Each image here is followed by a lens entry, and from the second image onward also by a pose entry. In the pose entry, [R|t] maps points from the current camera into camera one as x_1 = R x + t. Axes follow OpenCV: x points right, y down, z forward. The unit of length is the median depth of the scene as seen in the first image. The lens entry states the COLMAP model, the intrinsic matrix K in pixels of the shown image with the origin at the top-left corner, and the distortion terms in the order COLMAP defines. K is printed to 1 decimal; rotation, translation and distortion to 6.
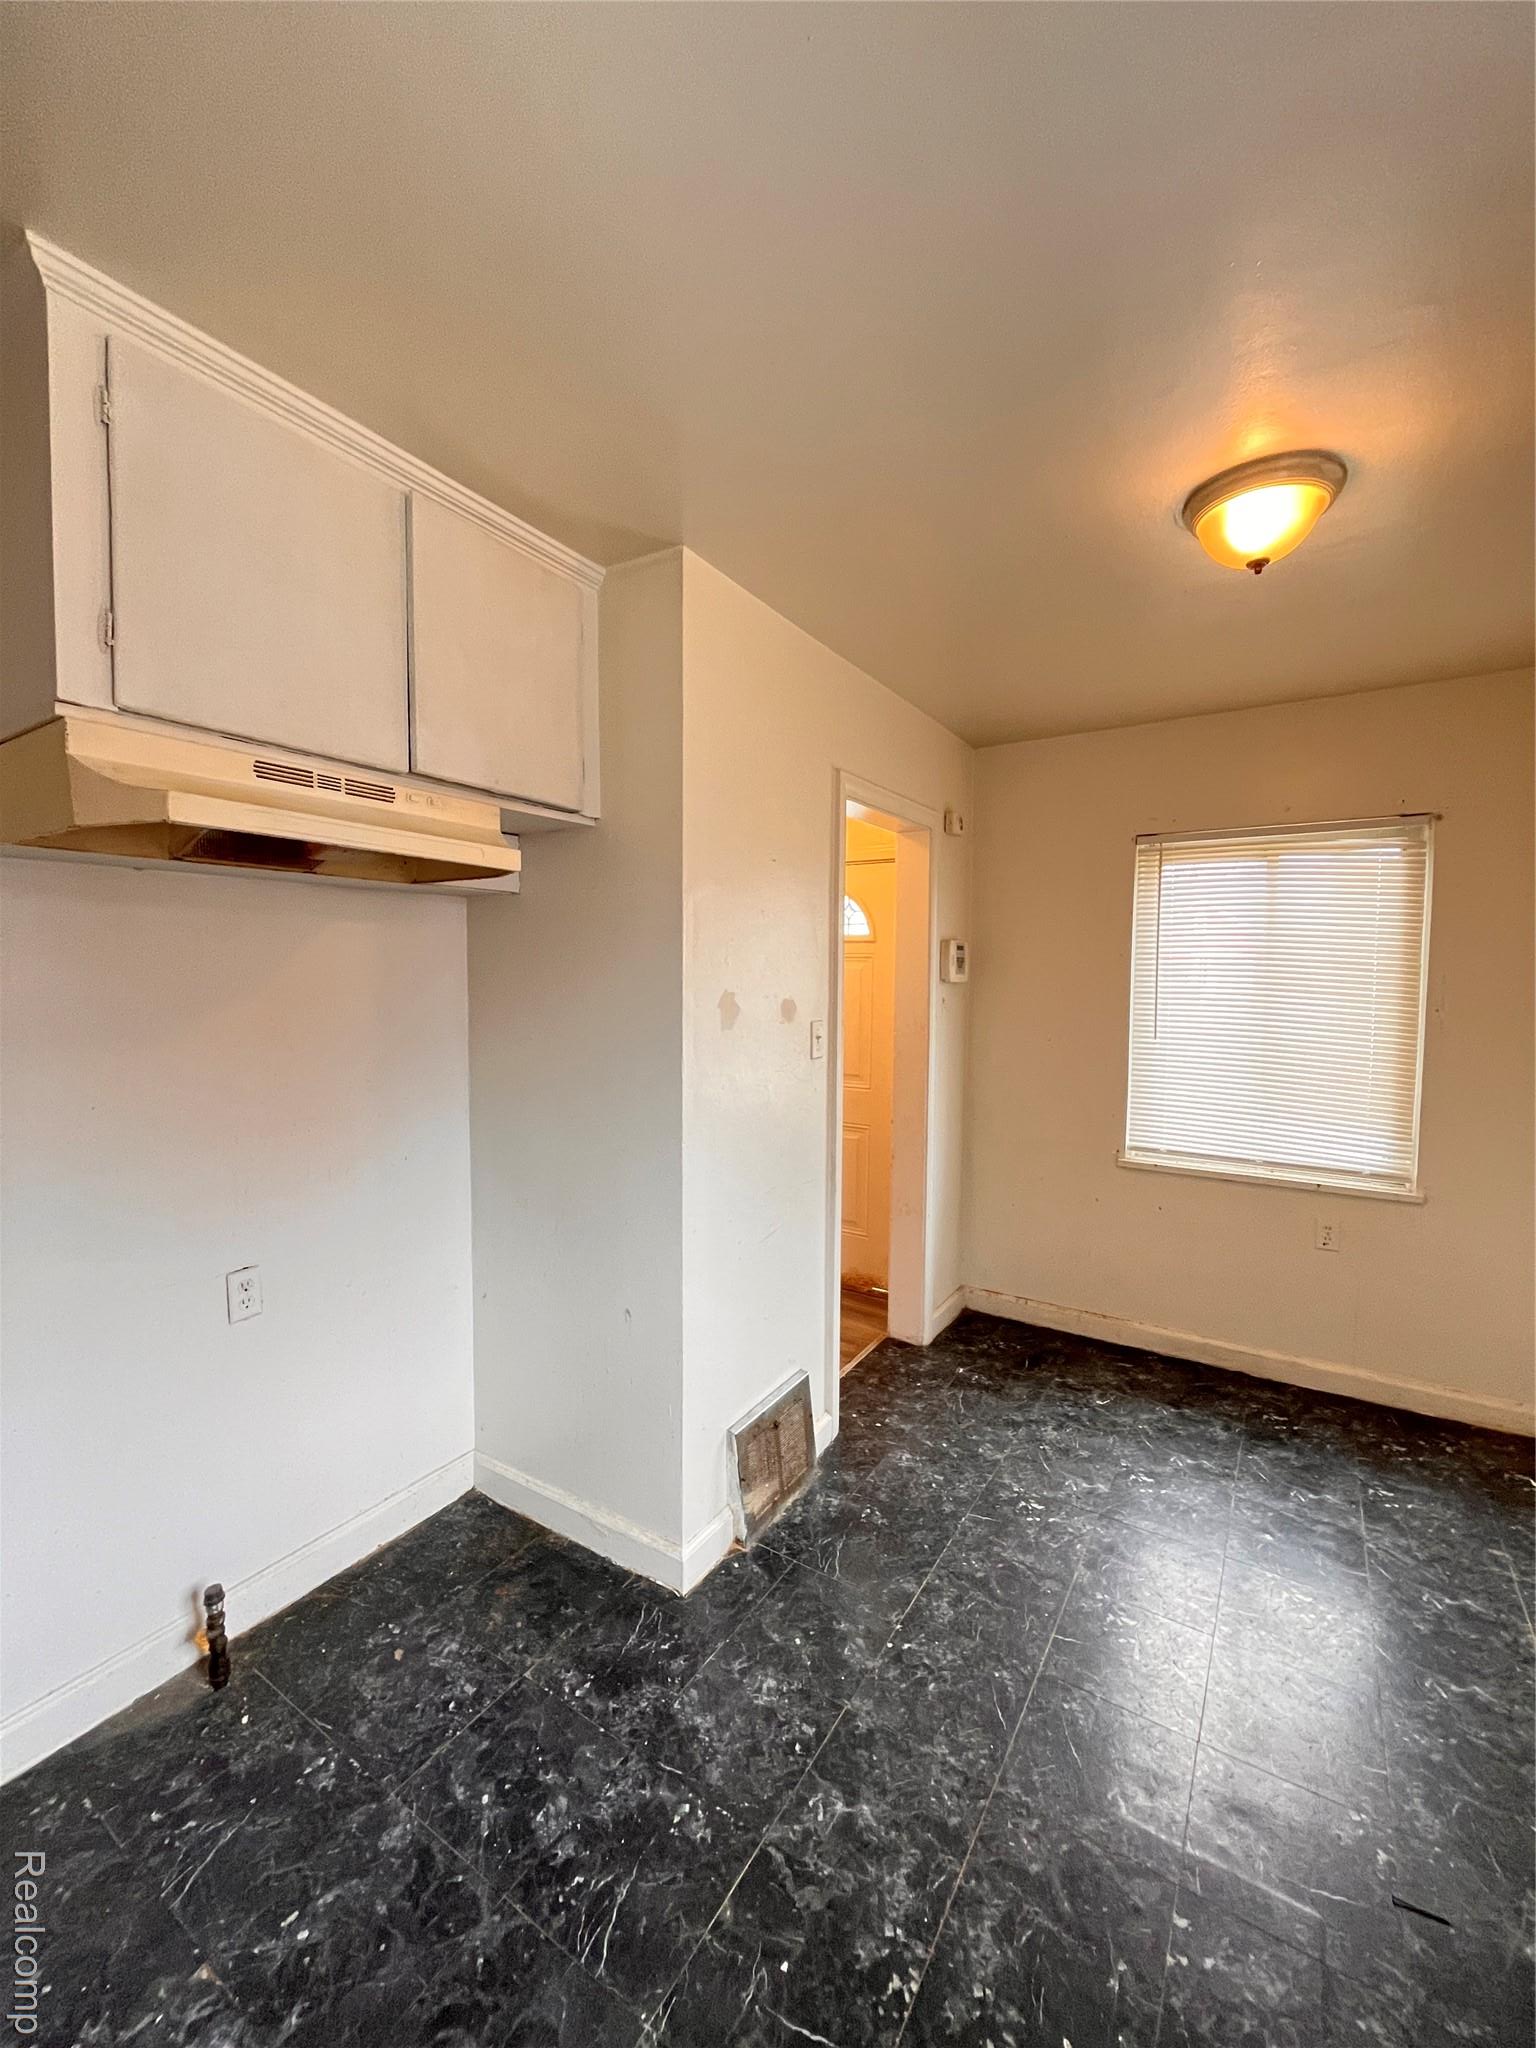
lens RADIAL K [[826.9, 0, 766.1], [0, 826.9, 1021.2], [0, 0, 1]] dist [-0.004692, -0.000417]
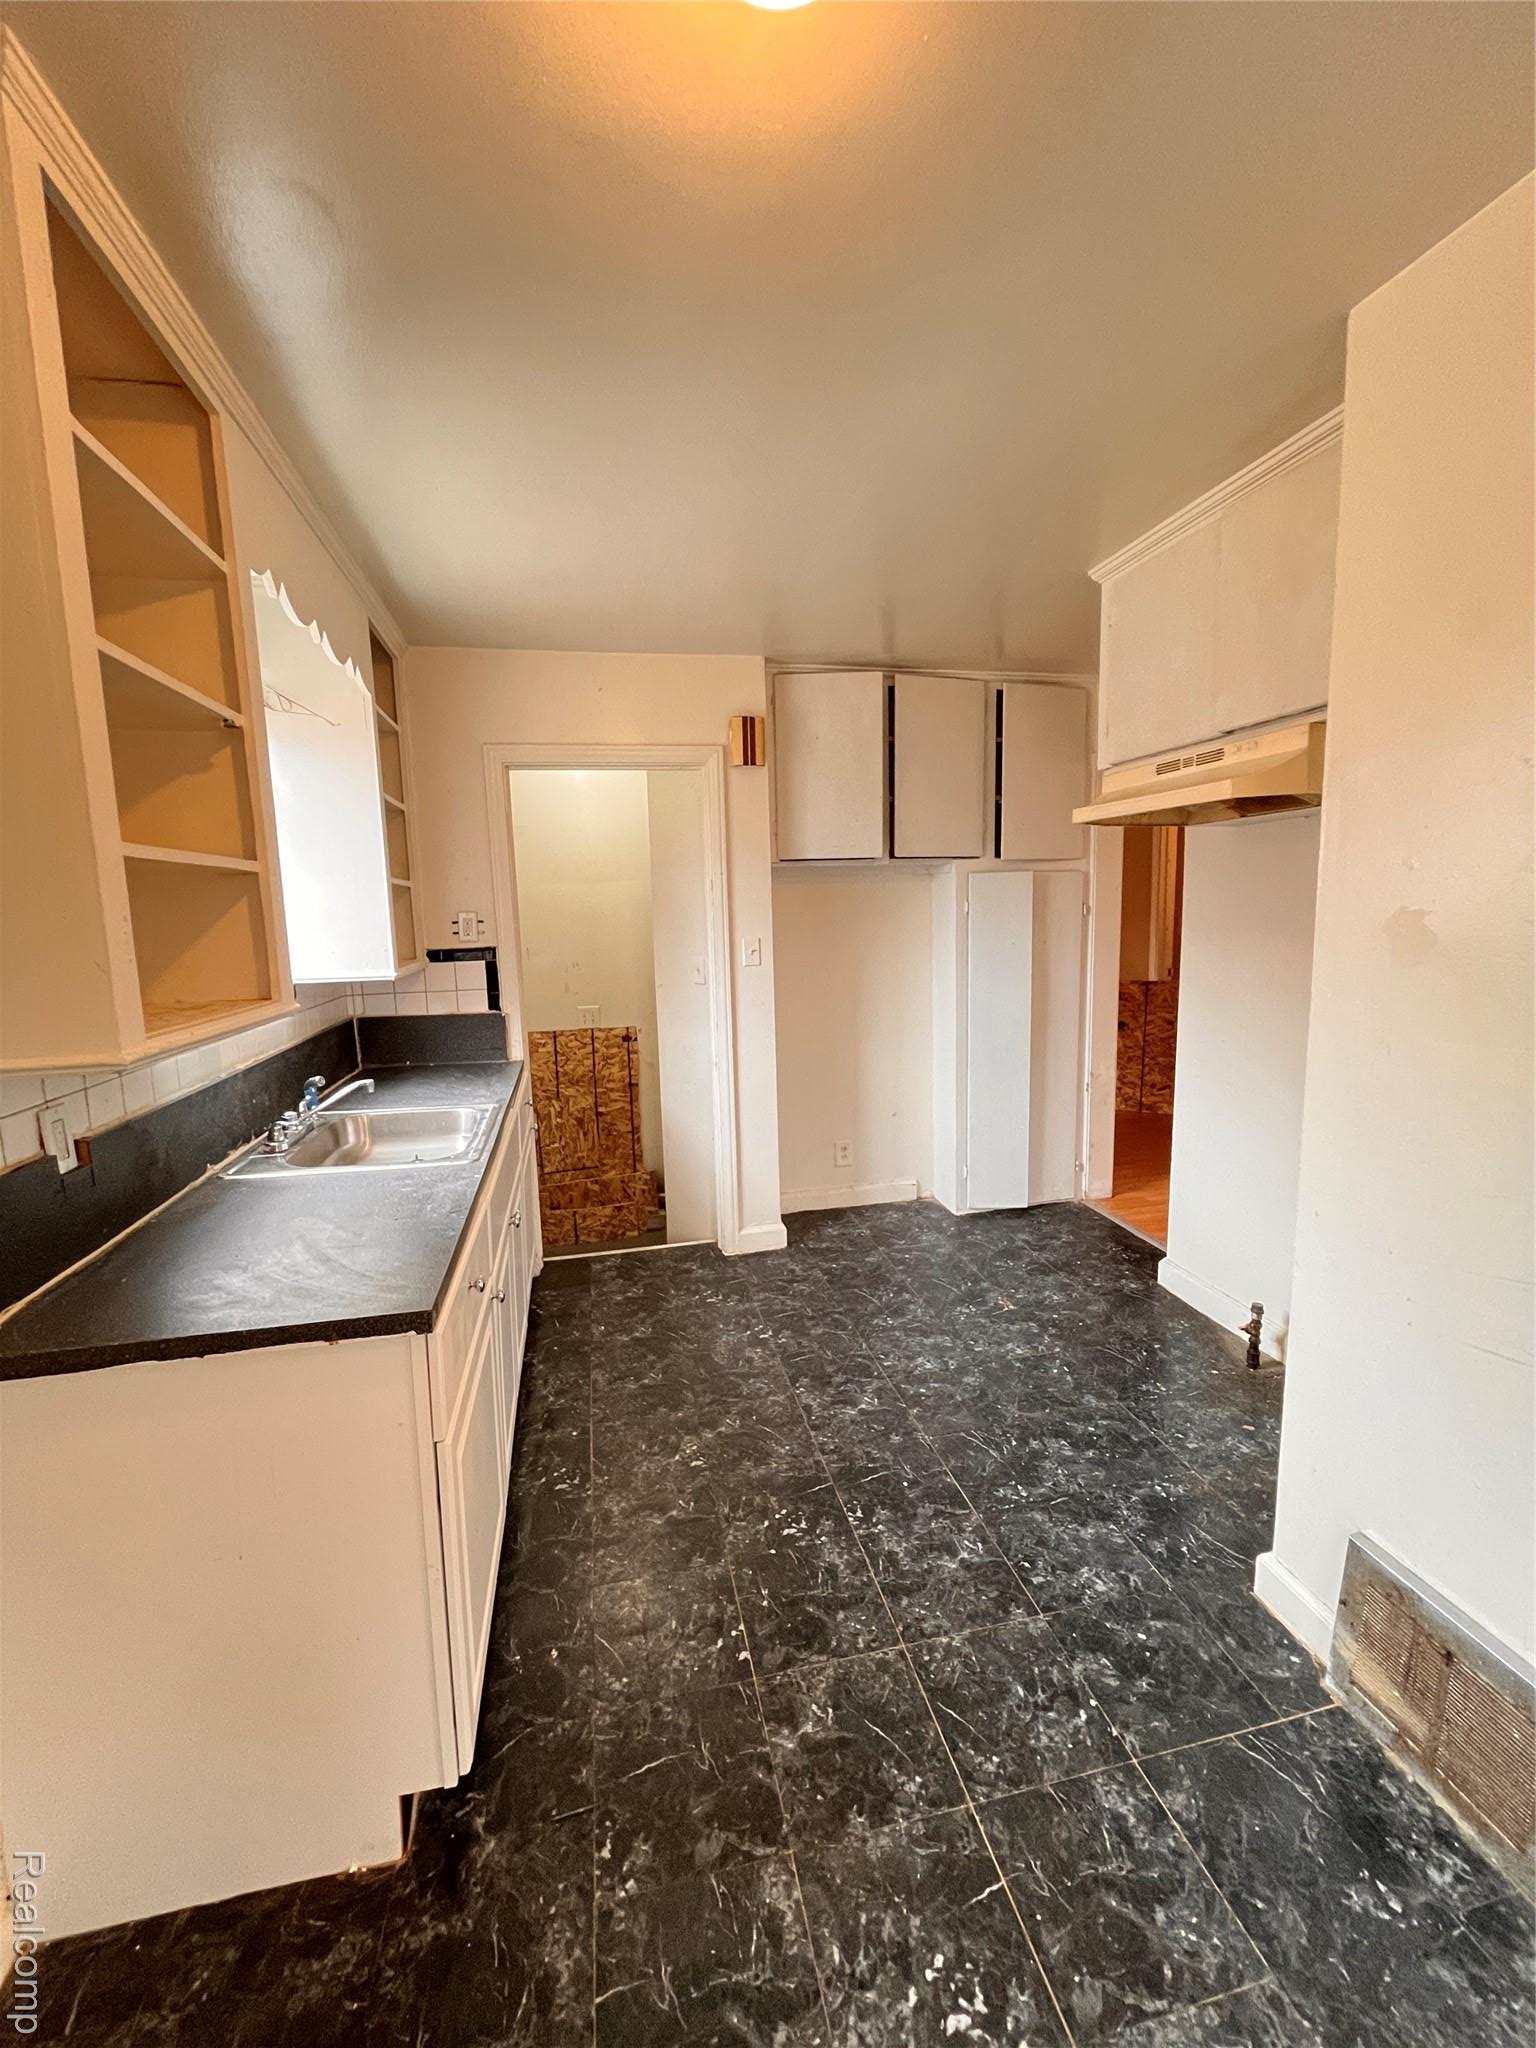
lens RADIAL K [[826.9, 0, 764.8], [0, 826.9, 1019.4], [0, 0, 1]] dist [-0.004692, -0.000417]
pose [[-0.708827, 0.111218, -0.696560, 1.044308], [-0.015488, 0.984800, 0.173001, -0.072394], [0.705213, 0.133416, -0.696330, 1.474289]]
